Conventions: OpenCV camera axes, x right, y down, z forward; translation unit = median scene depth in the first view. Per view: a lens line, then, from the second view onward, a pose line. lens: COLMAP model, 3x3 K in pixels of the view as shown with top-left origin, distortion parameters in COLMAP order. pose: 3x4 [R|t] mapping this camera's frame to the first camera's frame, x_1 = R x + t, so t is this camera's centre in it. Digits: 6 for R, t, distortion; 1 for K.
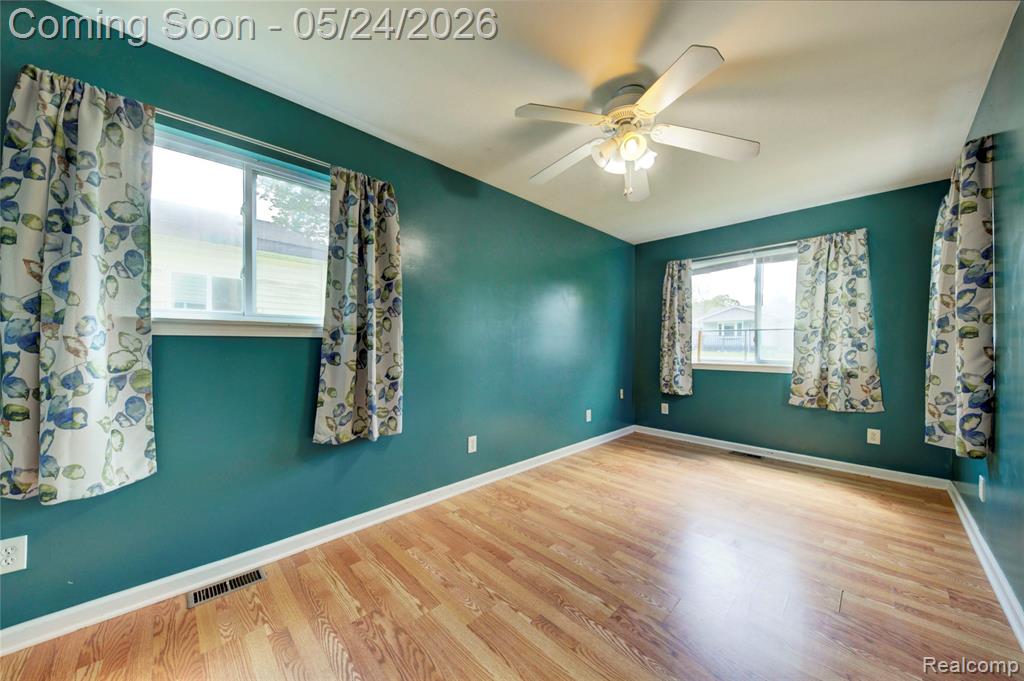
lens RADIAL K [[351.8, 0, 511.9], [0, 351.8, 344.6], [0, 0, 1]] dist [0.013751, -0.007673]
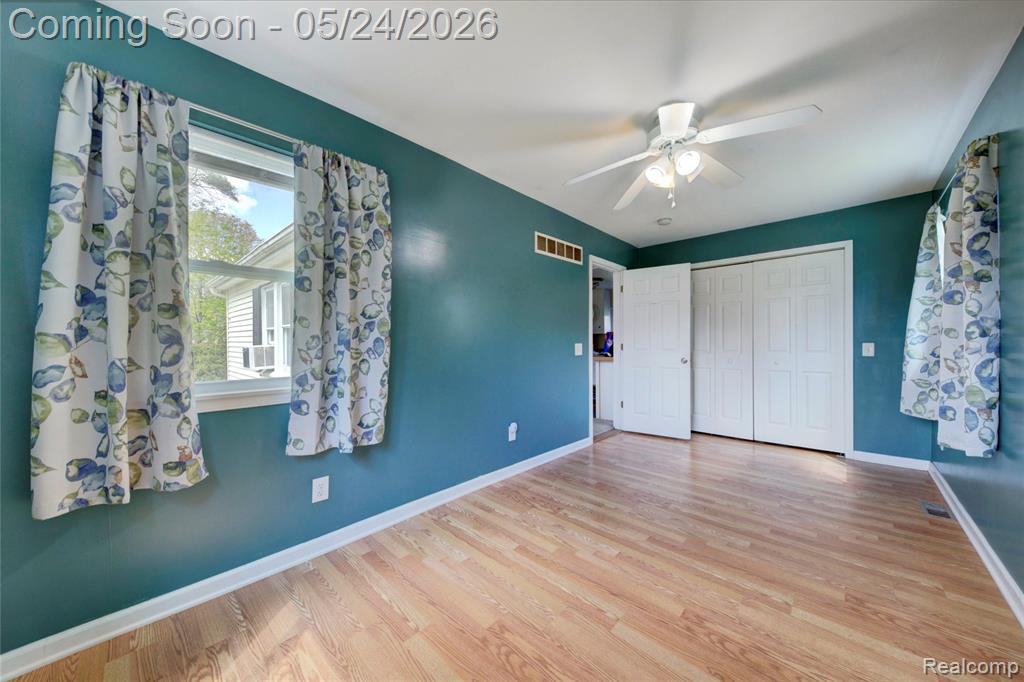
lens RADIAL K [[351.8, 0, 511.9], [0, 351.8, 345.1], [0, 0, 1]] dist [0.013751, -0.007673]
pose [[-0.999126, 0.001643, -0.041772, 0.537620], [0.001277, 0.999960, 0.008797, -0.001438], [0.041785, 0.008736, -0.999088, 1.285262]]
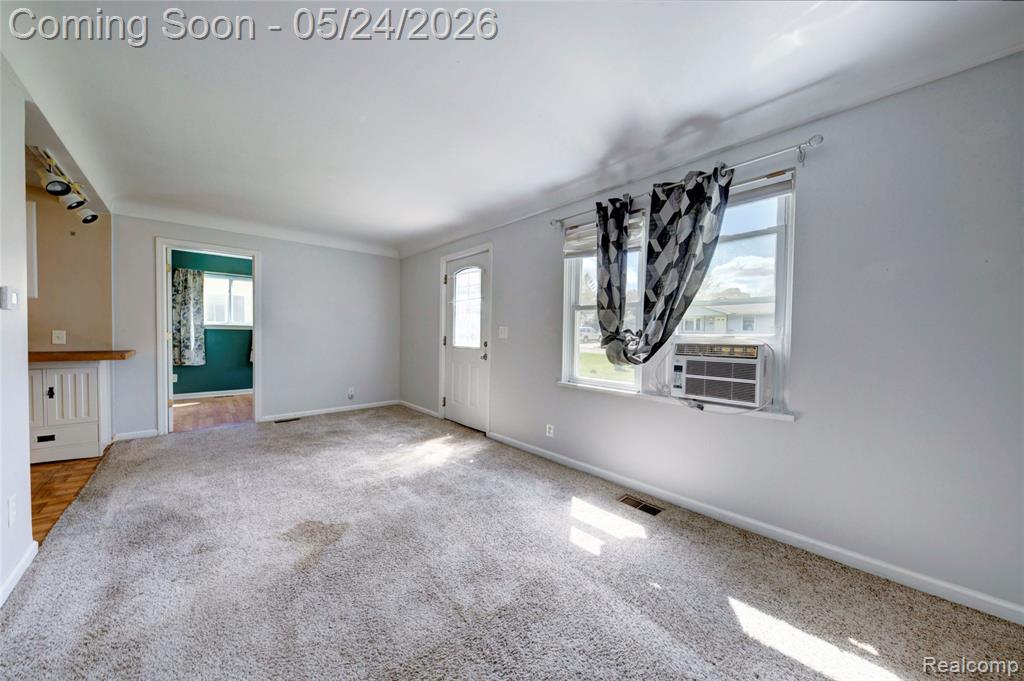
lens RADIAL K [[351.8, 0, 511.9], [0, 351.8, 344.6], [0, 0, 1]] dist [0.013751, -0.007673]
pose [[0.998660, 0.016185, -0.049158, 1.292211], [-0.014944, 0.999563, 0.025507, -0.001302], [0.049549, -0.024738, 0.998465, -1.376176]]
